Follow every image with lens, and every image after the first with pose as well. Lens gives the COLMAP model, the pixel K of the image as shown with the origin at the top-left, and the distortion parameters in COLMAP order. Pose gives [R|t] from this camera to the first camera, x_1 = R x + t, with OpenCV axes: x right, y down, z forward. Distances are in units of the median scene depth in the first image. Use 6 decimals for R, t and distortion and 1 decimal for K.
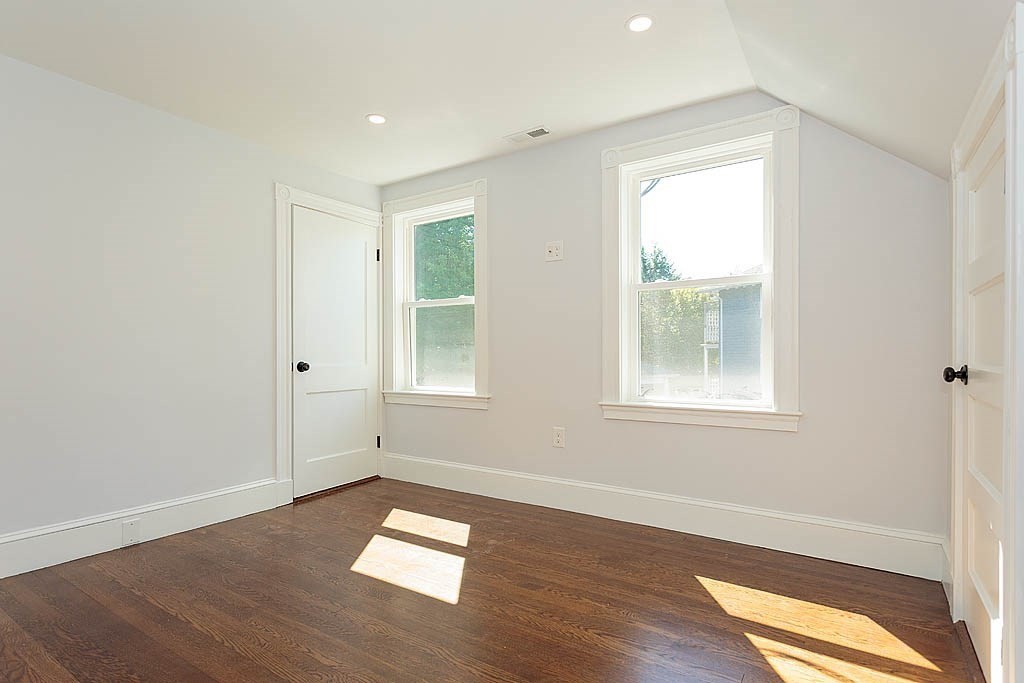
lens RADIAL K [[523.5, 0, 509.9], [0, 523.5, 362.5], [0, 0, 1]] dist [0.002217, 0.000245]
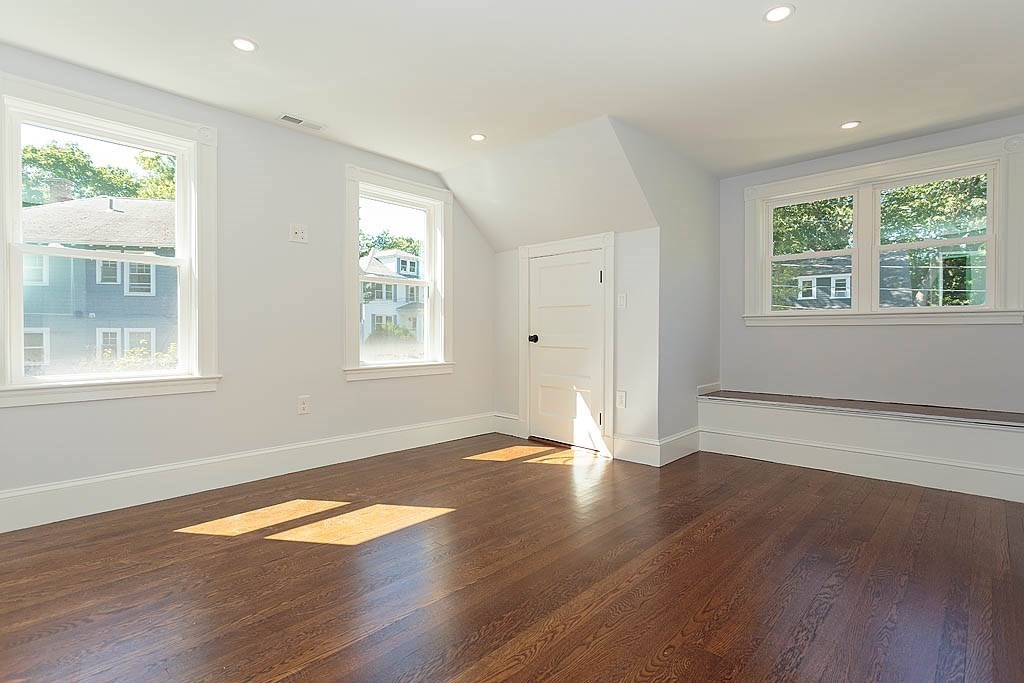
lens RADIAL K [[501.3, 0, 510.8], [0, 501.3, 345.1], [0, 0, 1]] dist [-0.001192, -0.000153]
pose [[0.152664, -0.026236, 0.987930, -0.929801], [0.009612, 0.999640, 0.025062, -0.004649], [-0.988231, 0.005670, 0.152861, 0.437230]]
